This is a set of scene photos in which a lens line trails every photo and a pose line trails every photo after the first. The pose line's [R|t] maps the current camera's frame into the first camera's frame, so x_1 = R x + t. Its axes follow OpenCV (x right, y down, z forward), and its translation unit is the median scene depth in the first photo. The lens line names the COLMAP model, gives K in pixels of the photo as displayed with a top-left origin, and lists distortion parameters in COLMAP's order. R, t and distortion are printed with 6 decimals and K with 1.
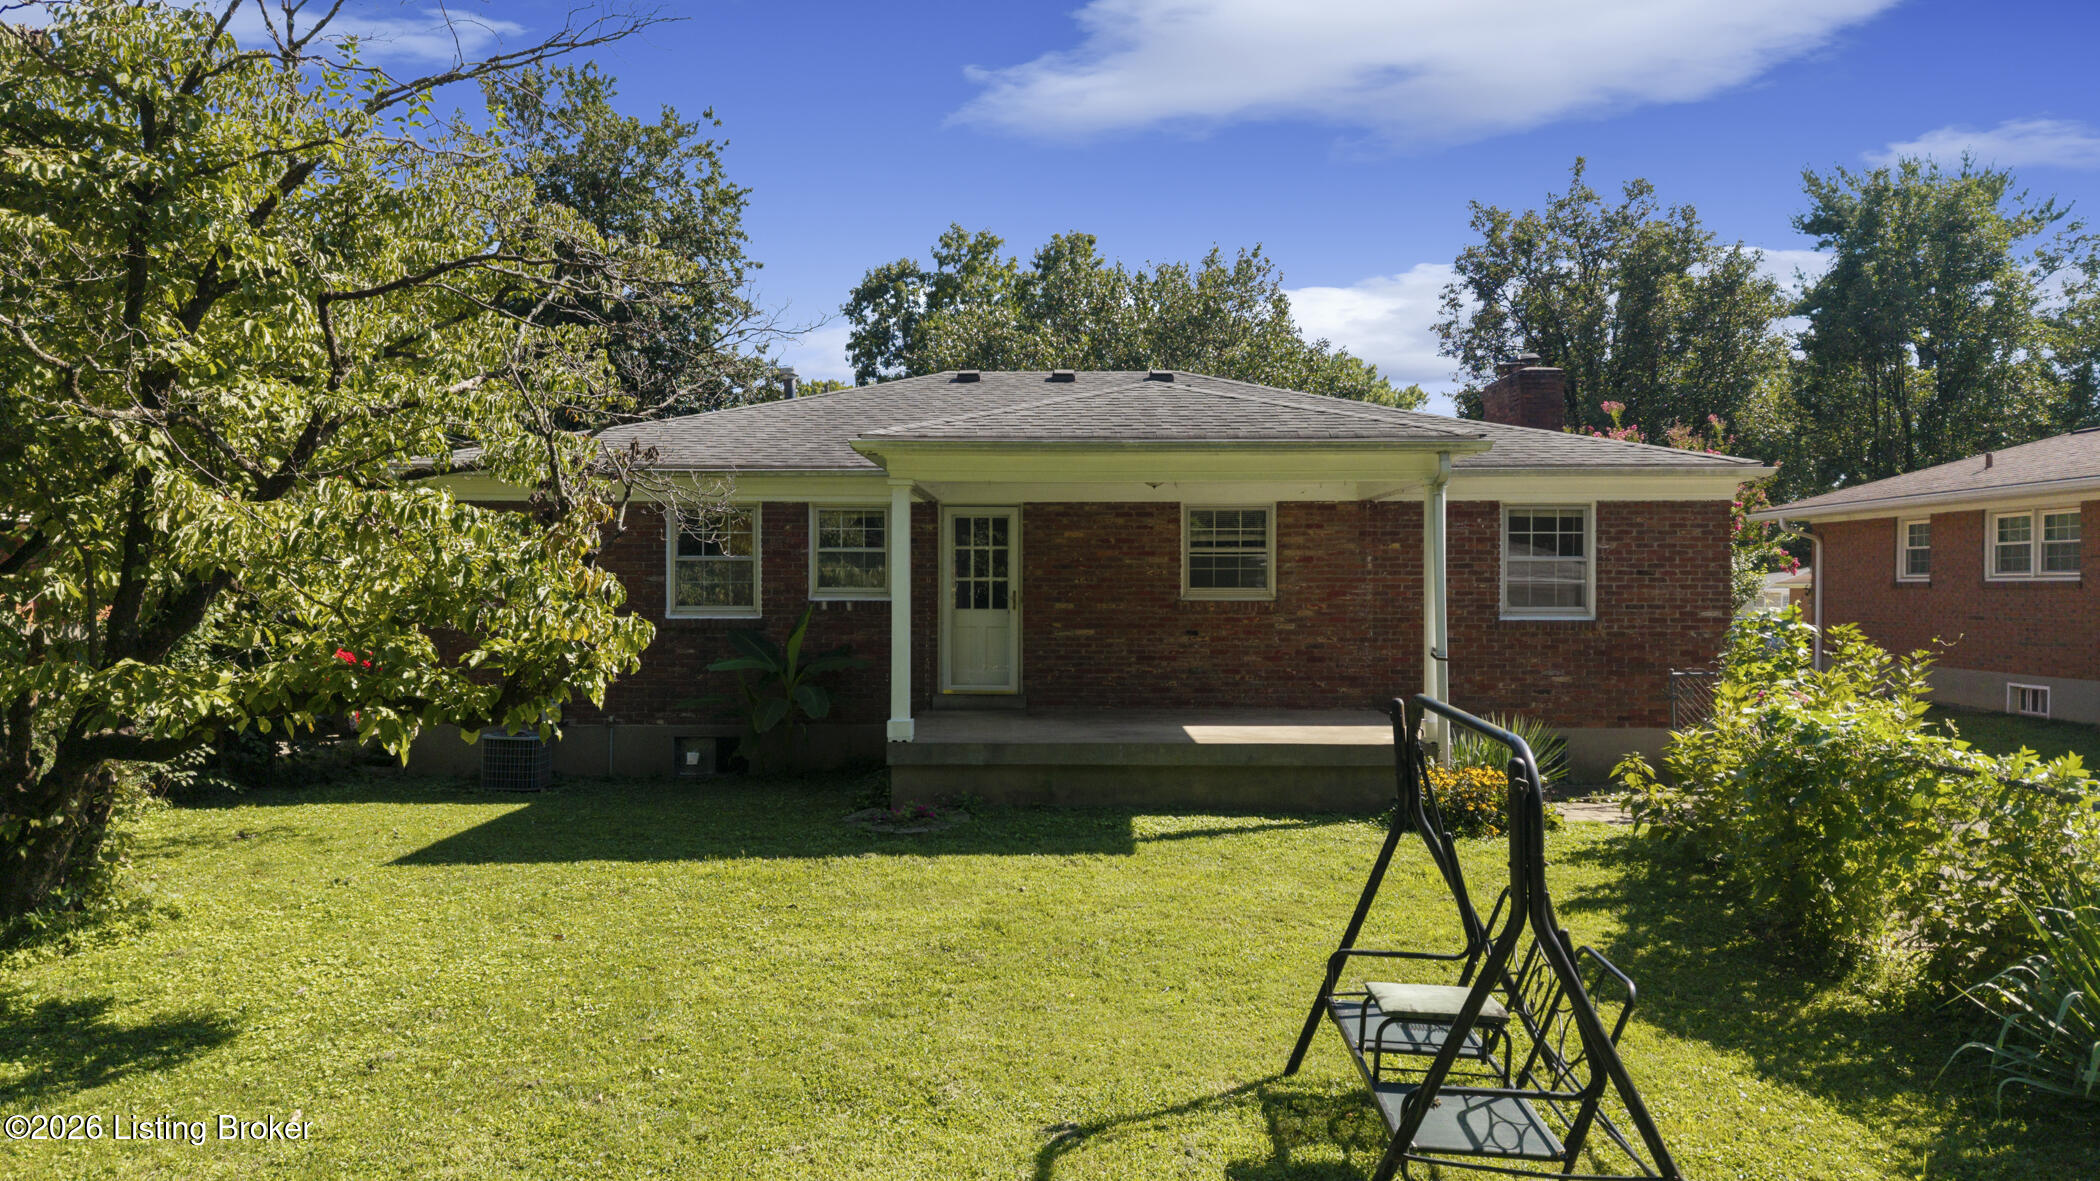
lens RADIAL K [[1419.3, 0, 1050.4], [0, 1419.3, 586.2], [0, 0, 1]] dist [0.029102, -0.027859]
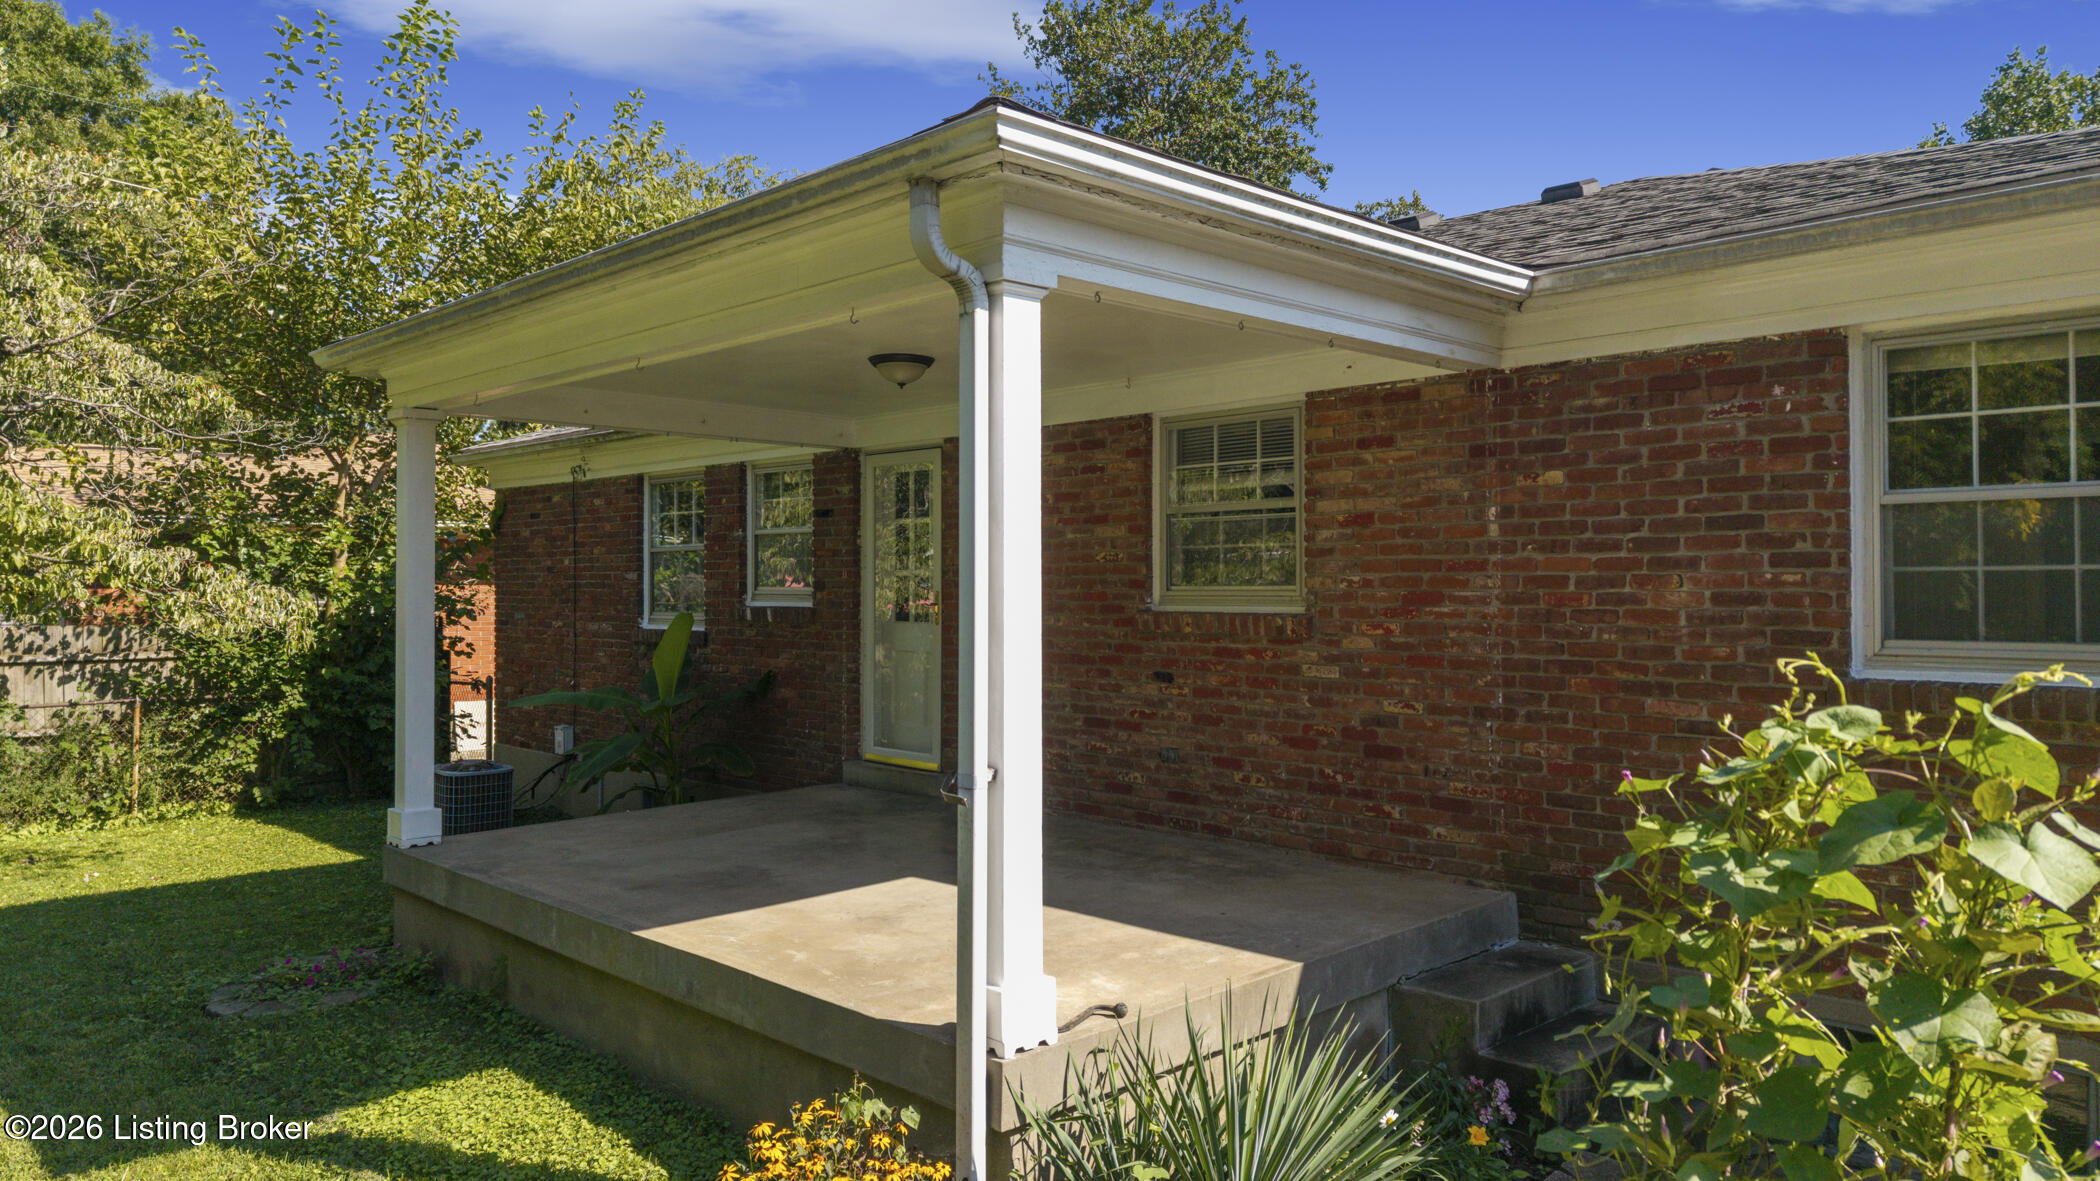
lens RADIAL K [[1419.3, 0, 1044.8], [0, 1419.3, 585.8], [0, 0, 1]] dist [0.029102, -0.027859]
pose [[0.703867, -0.002227, -0.710329, 0.421043], [-0.001613, 0.999987, -0.004734, 0.003491], [0.710330, 0.004478, 0.703854, 0.625055]]
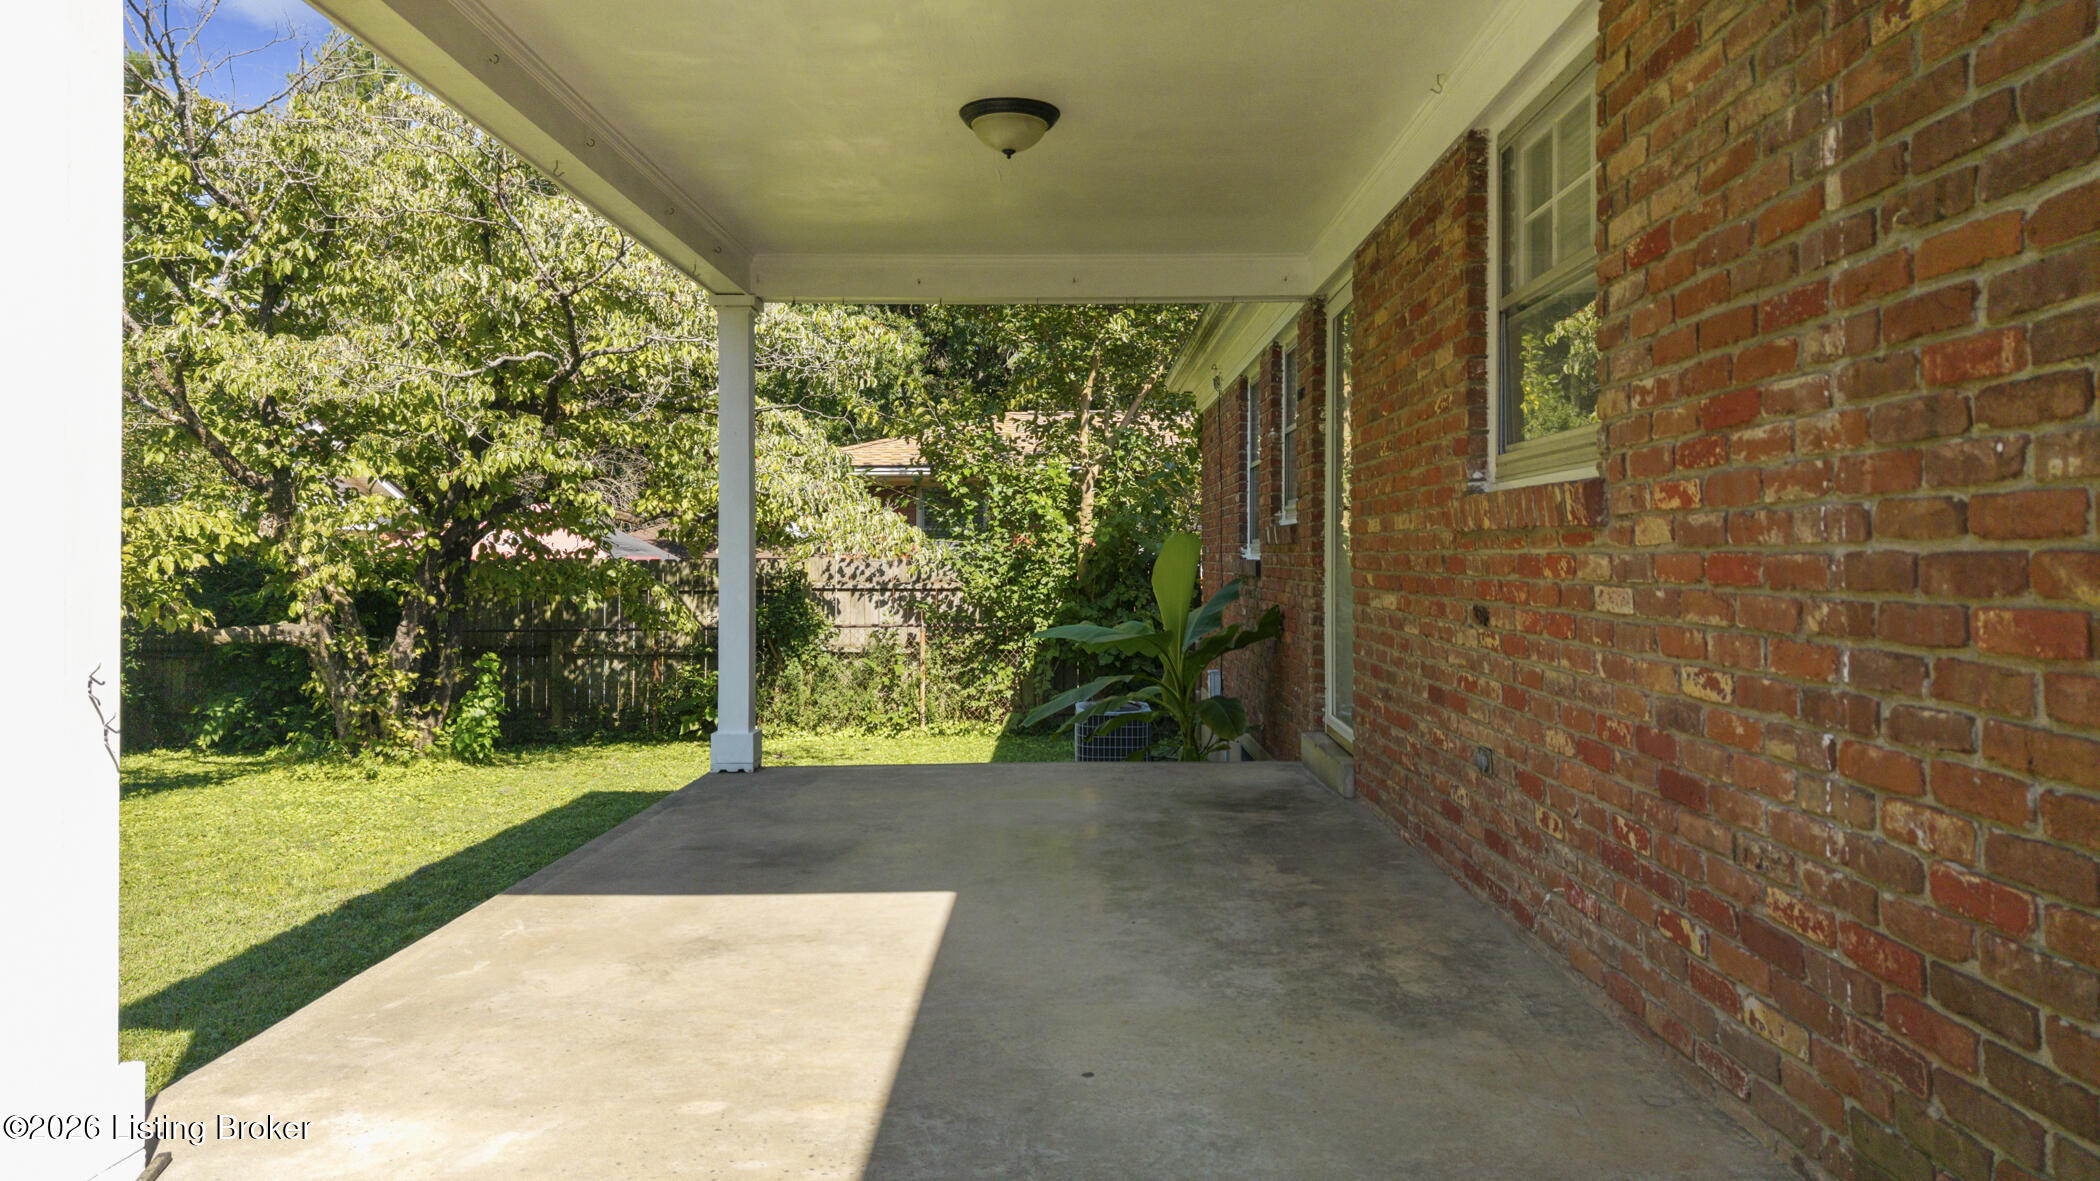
lens RADIAL K [[1419.3, 0, 1054.6], [0, 1419.3, 568.0], [0, 0, 1]] dist [0.029102, -0.027859]
pose [[0.003074, 0.007960, -0.999964, 0.367596], [-0.009825, 0.999920, 0.007930, 0.022728], [0.999947, 0.009801, 0.003152, 0.920123]]
